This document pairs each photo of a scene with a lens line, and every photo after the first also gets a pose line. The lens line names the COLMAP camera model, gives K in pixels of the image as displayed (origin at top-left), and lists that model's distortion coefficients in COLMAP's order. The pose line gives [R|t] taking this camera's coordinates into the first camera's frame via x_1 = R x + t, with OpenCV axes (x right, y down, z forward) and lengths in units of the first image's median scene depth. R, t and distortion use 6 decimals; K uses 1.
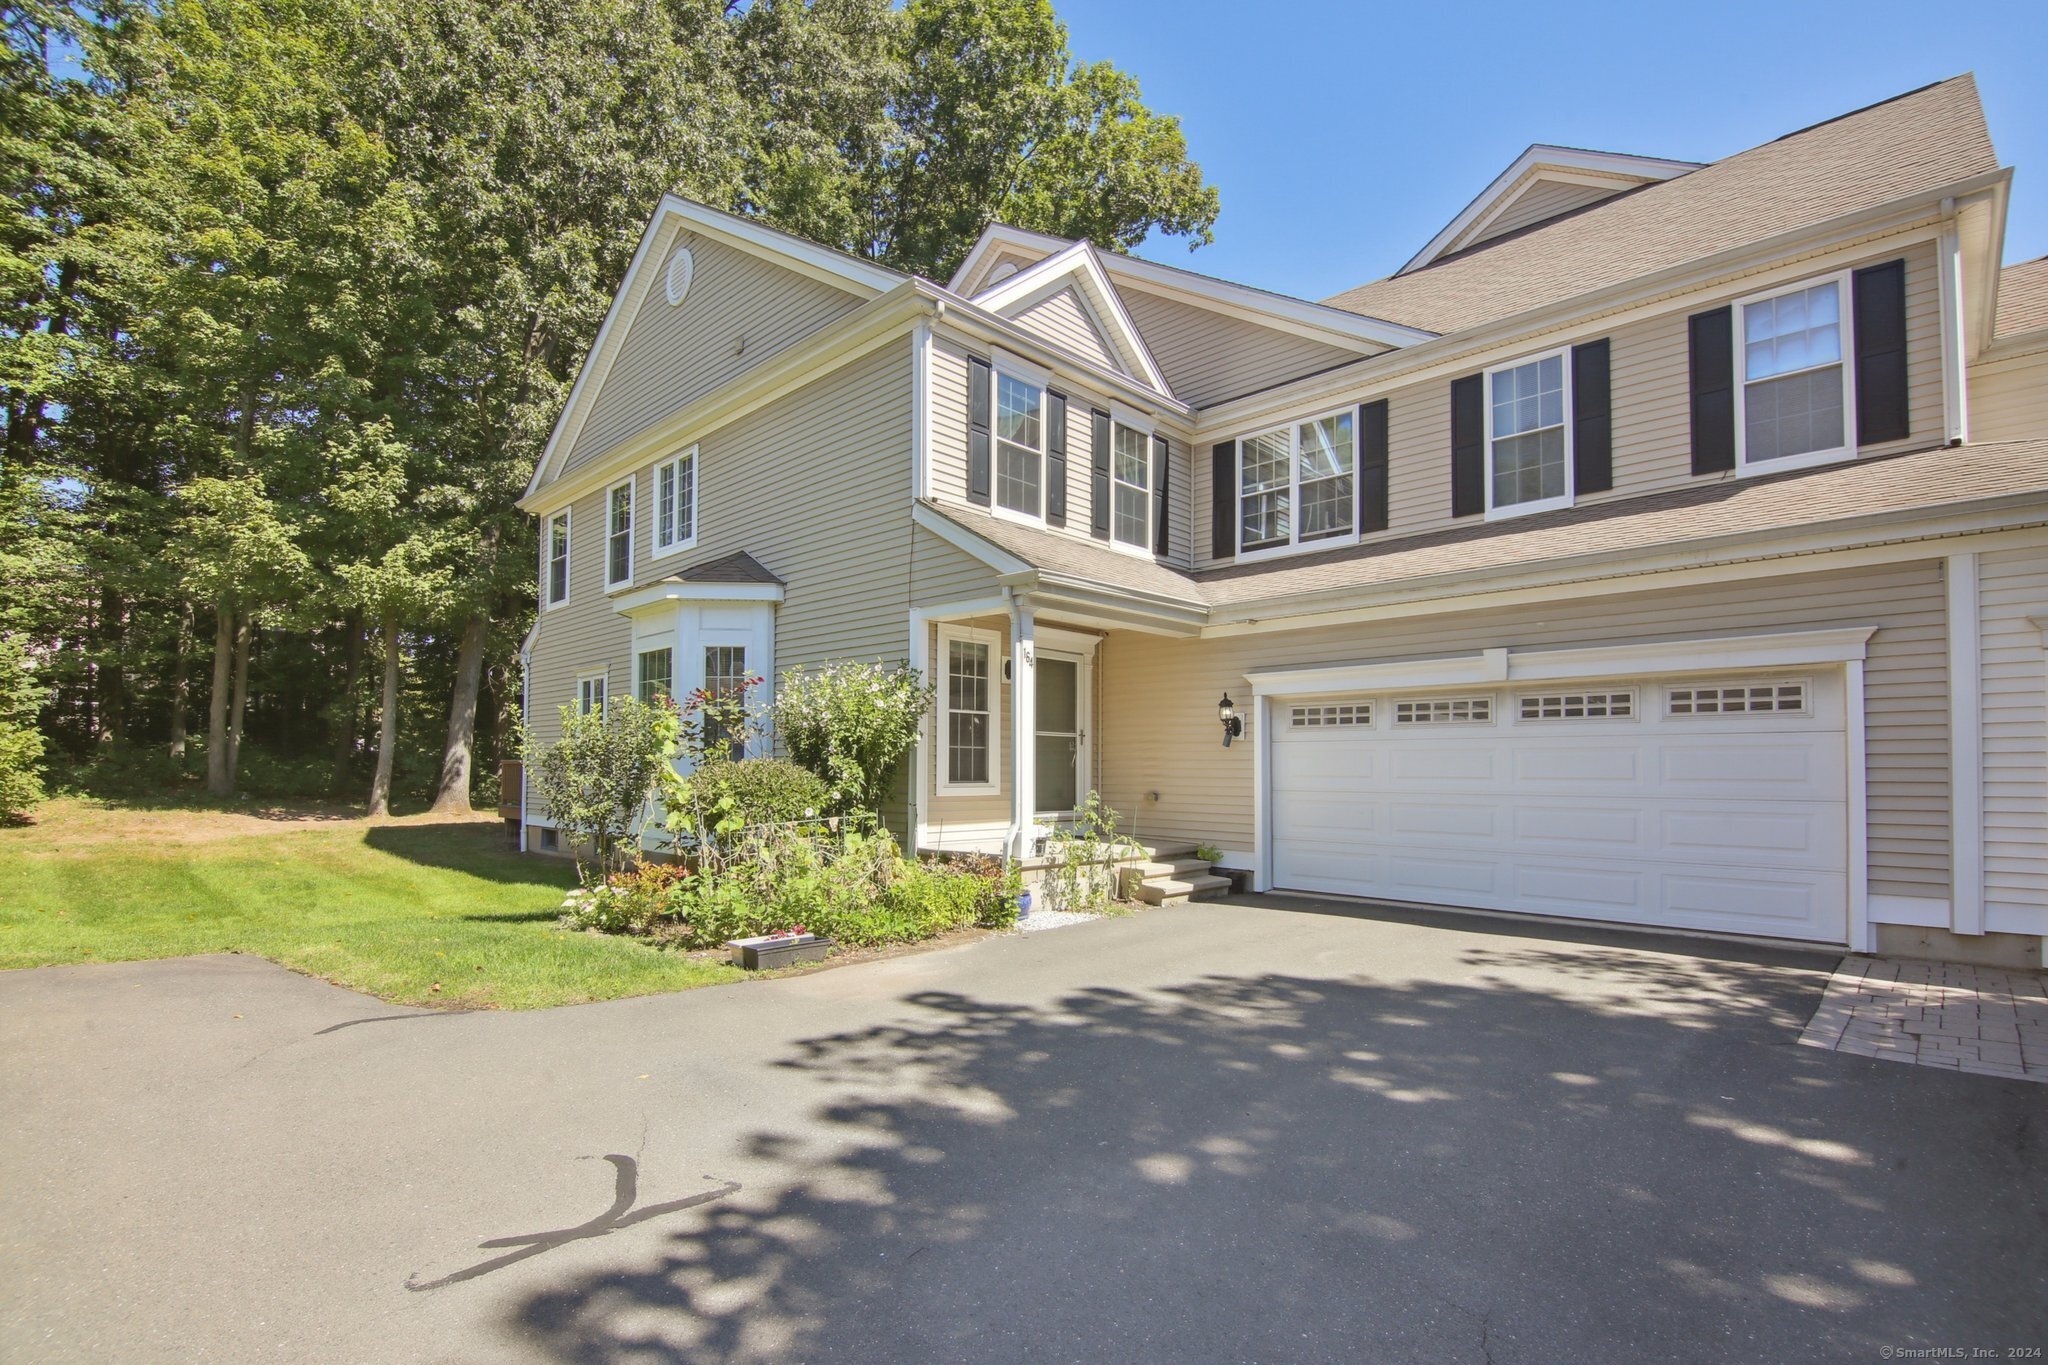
lens RADIAL K [[923.1, 0, 1141.8], [0, 923.1, 731.8], [0, 0, 1]] dist [-0.006952, -0.001756]
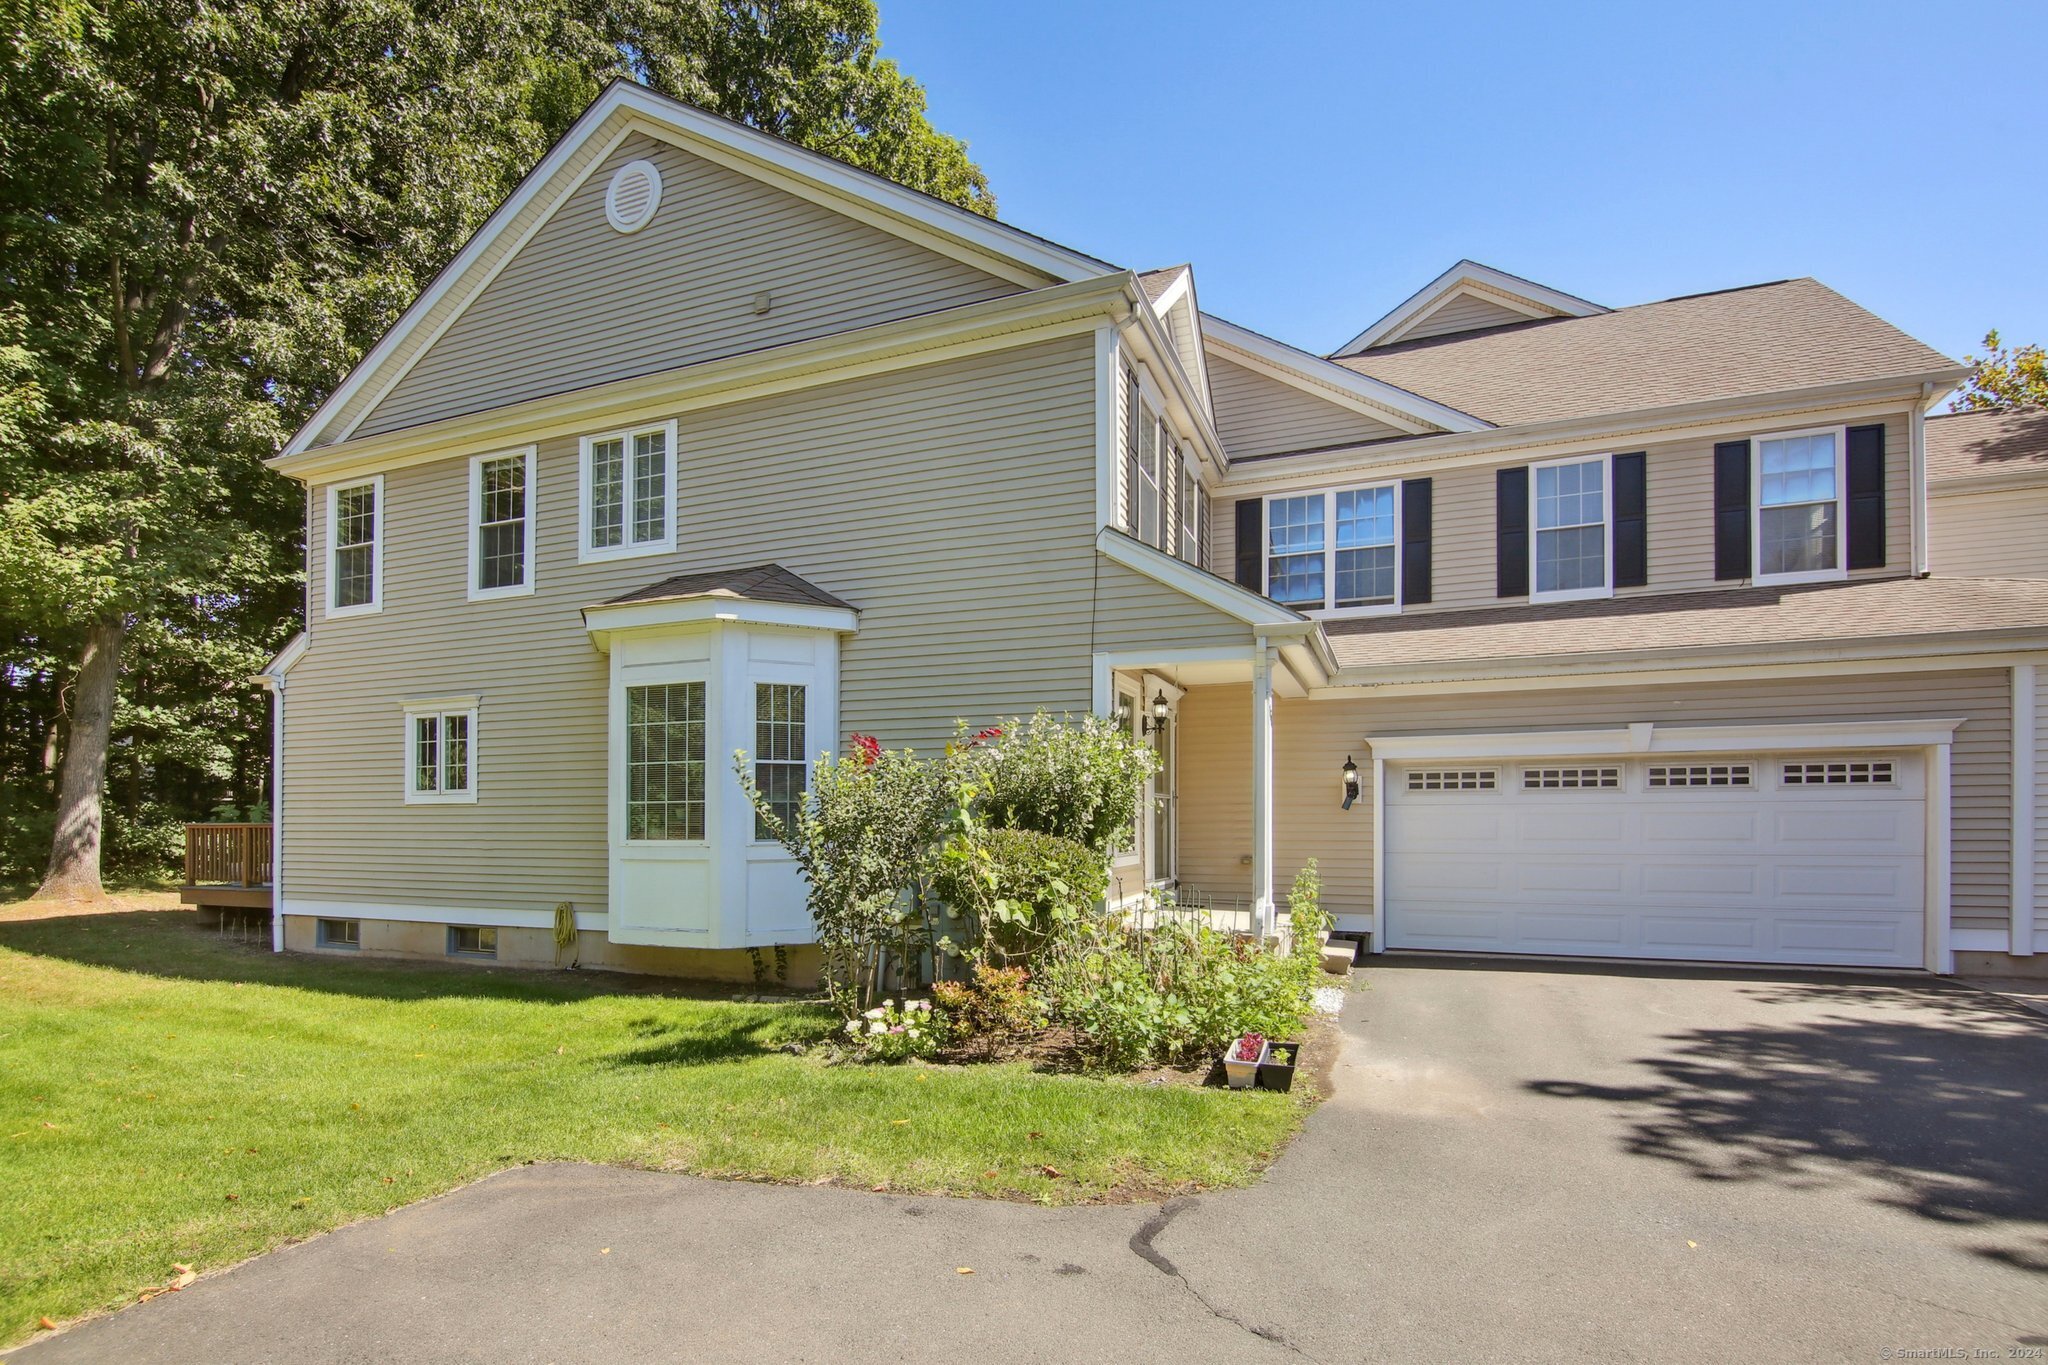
lens RADIAL K [[923.1, 0, 1089.1], [0, 923.1, 810.6], [0, 0, 1]] dist [-0.006952, -0.001756]
pose [[0.933409, 0.000788, 0.358813, -0.533732], [-0.009132, 0.999726, 0.021561, -0.001969], [-0.358698, -0.023402, 0.933160, 0.170209]]
